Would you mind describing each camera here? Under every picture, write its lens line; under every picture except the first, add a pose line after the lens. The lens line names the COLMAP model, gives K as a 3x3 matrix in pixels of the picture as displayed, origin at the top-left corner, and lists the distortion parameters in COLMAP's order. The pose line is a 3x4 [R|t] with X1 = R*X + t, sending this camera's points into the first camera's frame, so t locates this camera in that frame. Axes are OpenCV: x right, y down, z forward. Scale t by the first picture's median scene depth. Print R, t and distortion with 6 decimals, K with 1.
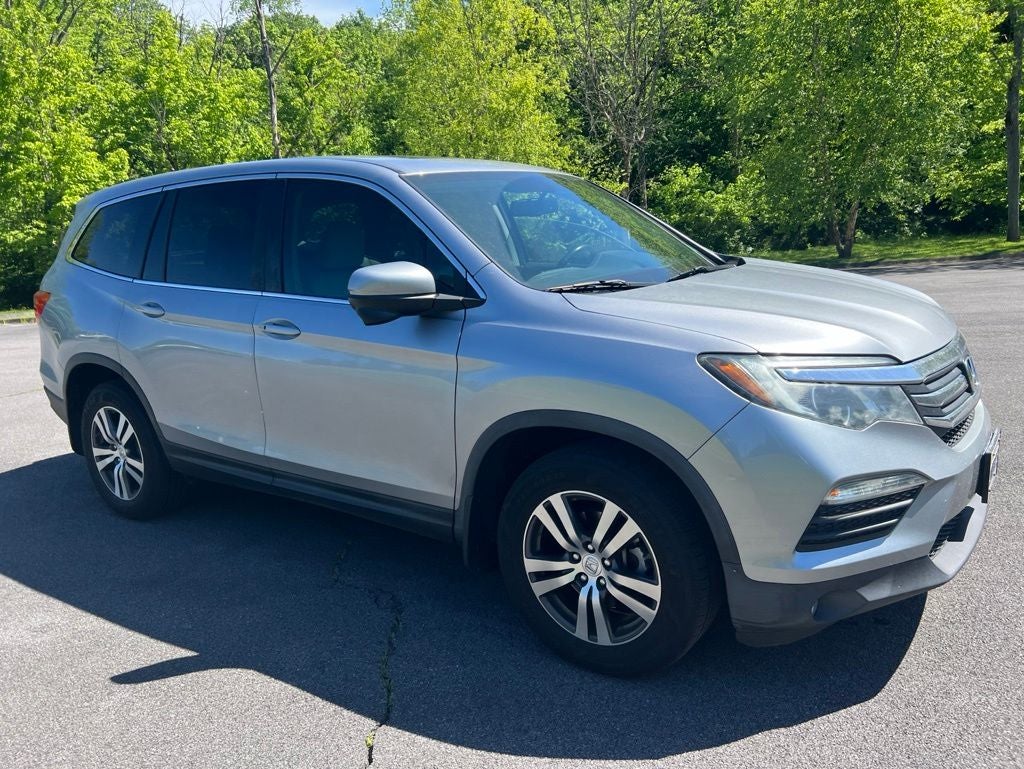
lens RADIAL K [[770.9, 0, 523.7], [0, 770.9, 380.1], [0, 0, 1]] dist [0.046400, -0.045143]
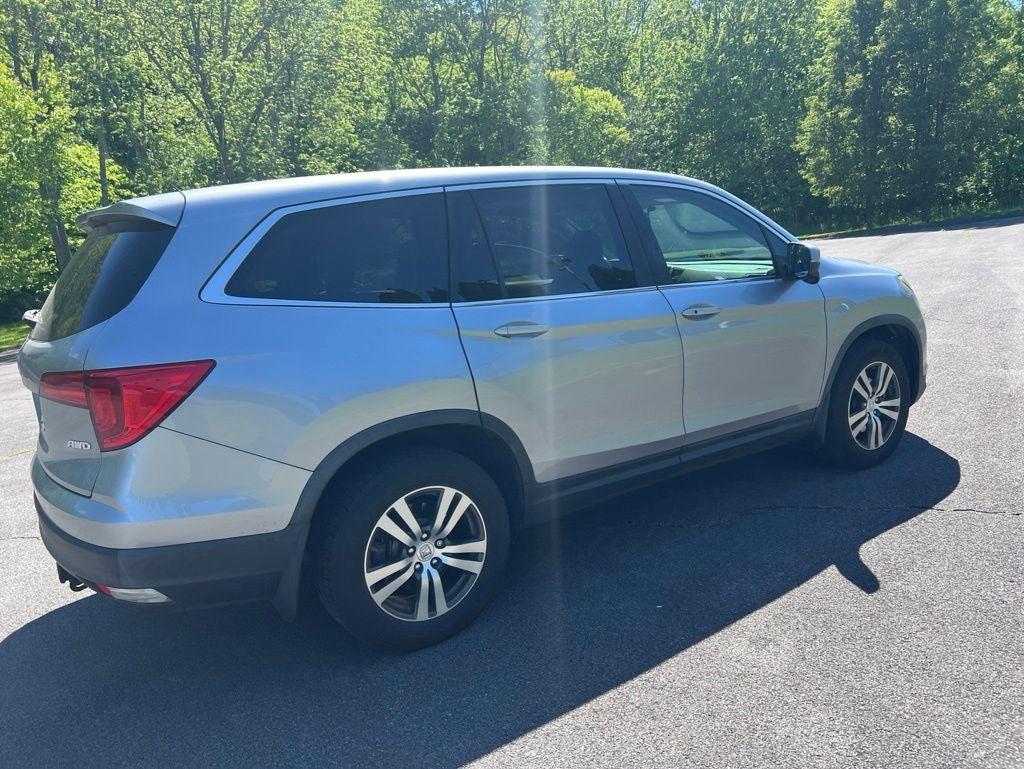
lens RADIAL K [[769.9, 0, 520.9], [0, 769.9, 383.7], [0, 0, 1]] dist [0.046989, -0.050944]
pose [[0.355238, -0.154052, 0.921994, -1.538512], [0.255156, 0.964852, 0.062903, -0.106717], [-0.899278, 0.212907, 0.382060, 0.859142]]
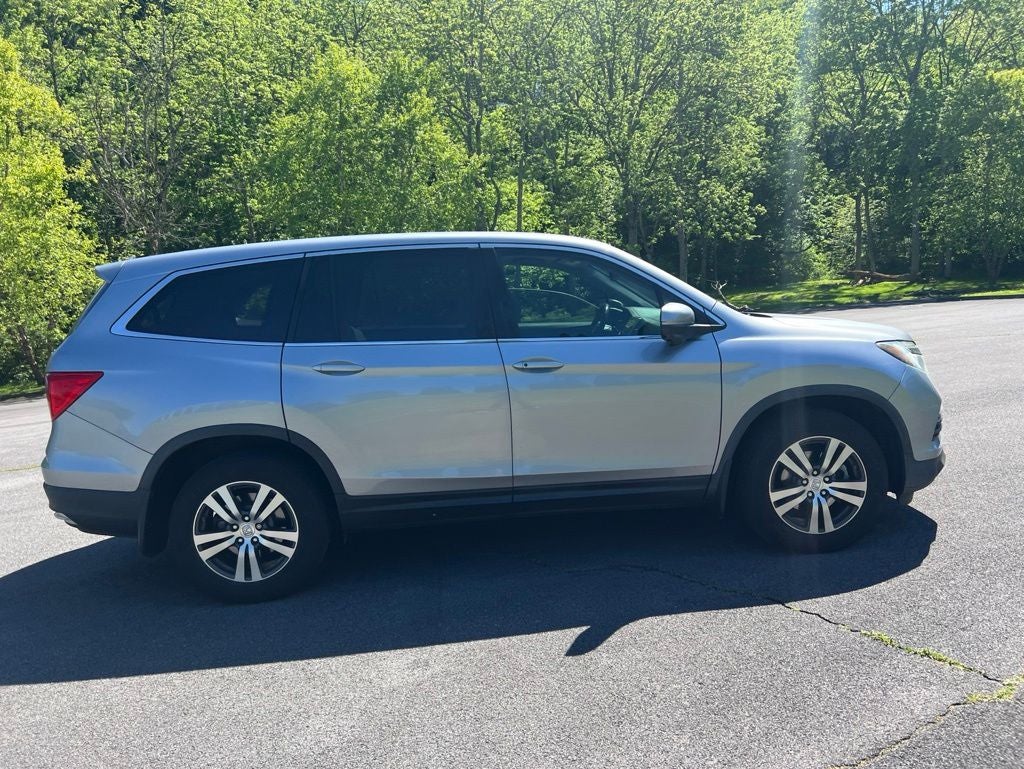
lens RADIAL K [[768.3, 0, 522.1], [0, 768.3, 384.0], [0, 0, 1]] dist [0.047797, -0.051279]
pose [[0.785160, -0.074706, 0.614770, -1.127390], [0.149815, 0.986125, -0.071506, 0.048848], [-0.600898, 0.148245, 0.785458, 0.066772]]
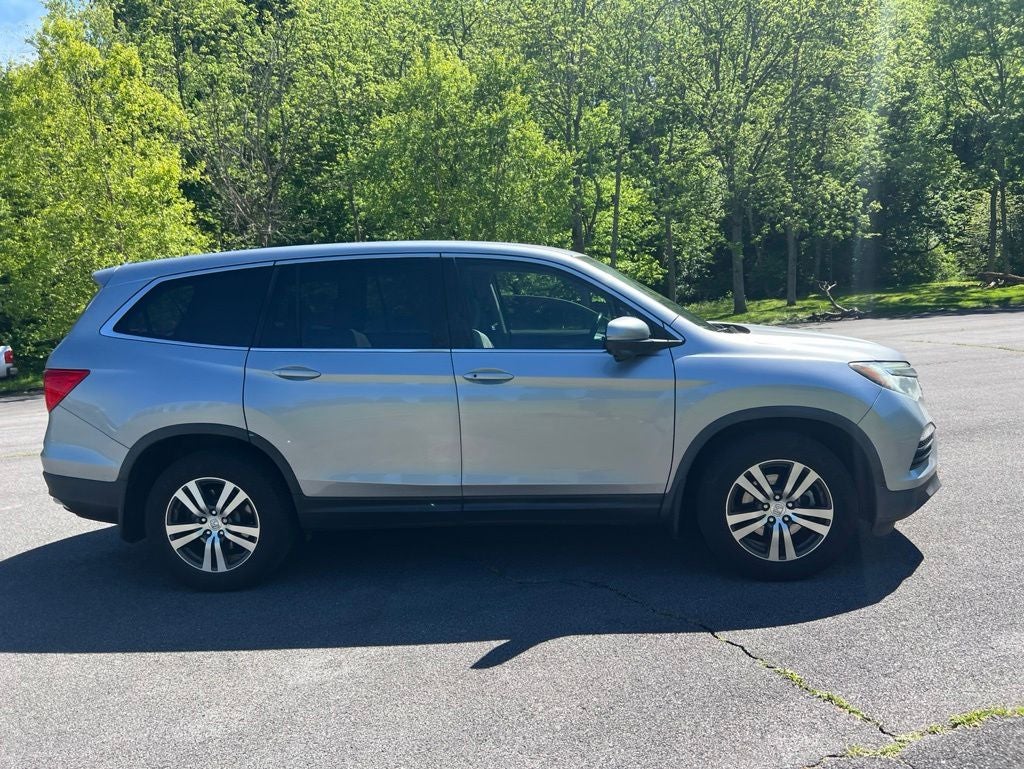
lens RADIAL K [[768.1, 0, 520.4], [0, 768.1, 393.2], [0, 0, 1]] dist [0.045628, -0.047764]
pose [[0.865466, -0.056592, 0.497761, -0.912794], [0.106765, 0.991609, -0.072895, 0.057682], [-0.489459, 0.116232, 0.864245, -0.078207]]
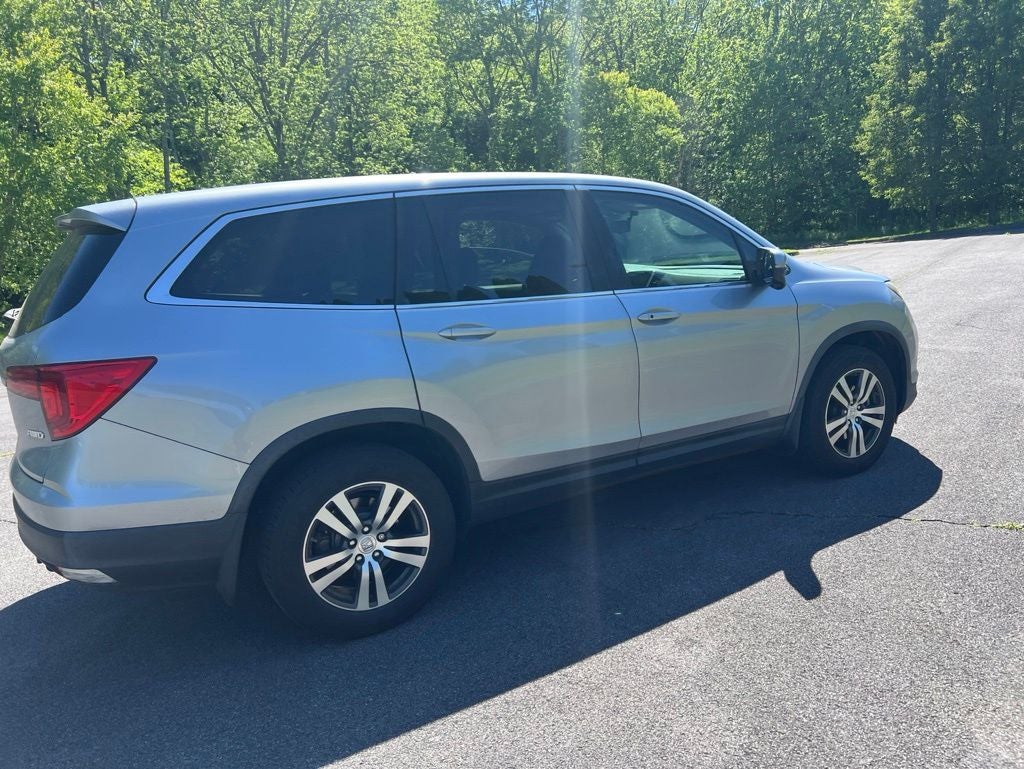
lens RADIAL K [[768.1, 0, 520.4], [0, 768.1, 393.2], [0, 0, 1]] dist [0.045628, -0.047764]
pose [[0.423291, -0.155972, 0.892467, -1.502325], [0.243365, 0.968440, 0.053823, -0.069306], [-0.872696, 0.194412, 0.447891, 0.717403]]
